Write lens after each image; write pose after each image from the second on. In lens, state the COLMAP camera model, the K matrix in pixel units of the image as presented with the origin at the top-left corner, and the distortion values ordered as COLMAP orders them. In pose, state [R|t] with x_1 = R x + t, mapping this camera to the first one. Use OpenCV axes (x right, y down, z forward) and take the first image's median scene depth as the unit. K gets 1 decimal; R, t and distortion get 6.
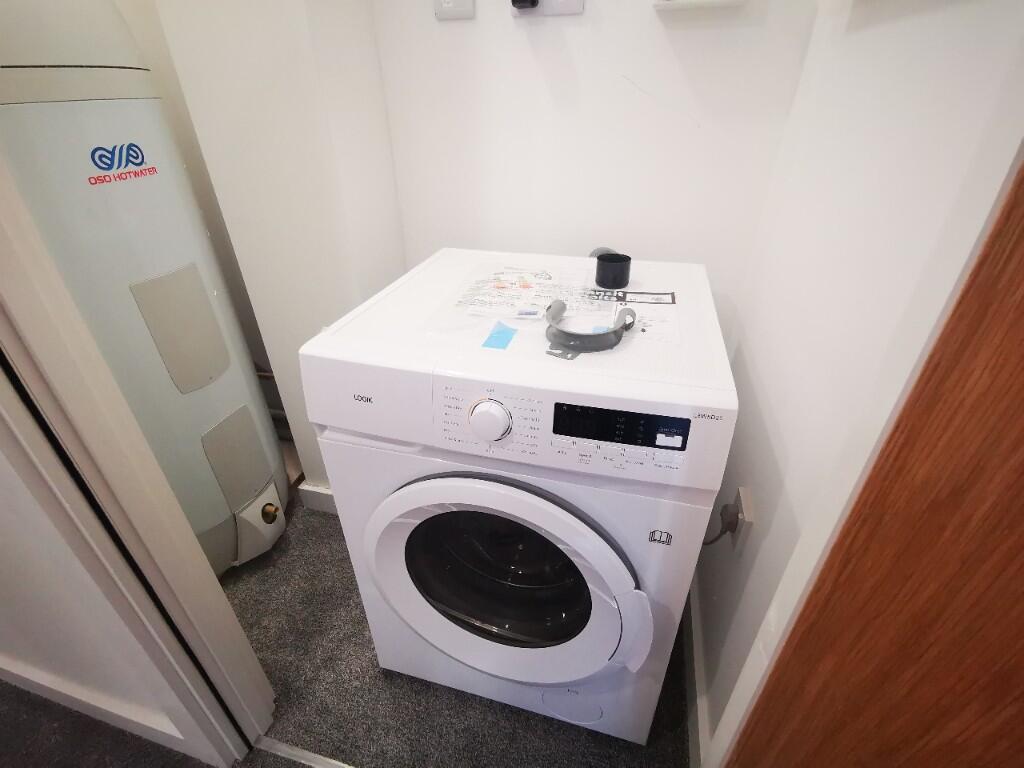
lens RADIAL K [[476.1, 0, 513.2], [0, 476.1, 386.1], [0, 0, 1]] dist [0.003825, -0.003626]
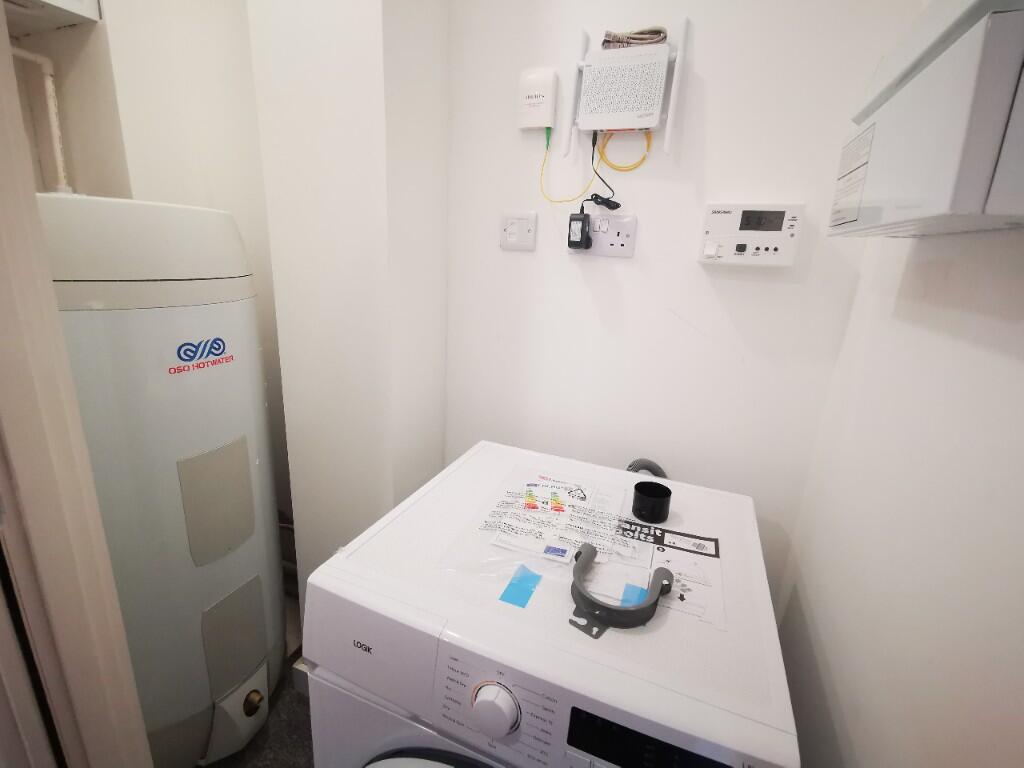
lens RADIAL K [[476.1, 0, 511.8], [0, 476.1, 385.0], [0, 0, 1]] dist [0.003825, -0.003626]
pose [[0.990595, 0.093126, -0.100243, 0.008520], [-0.117887, 0.952790, -0.279812, -0.173615], [0.069453, 0.288997, 0.954807, 0.009574]]
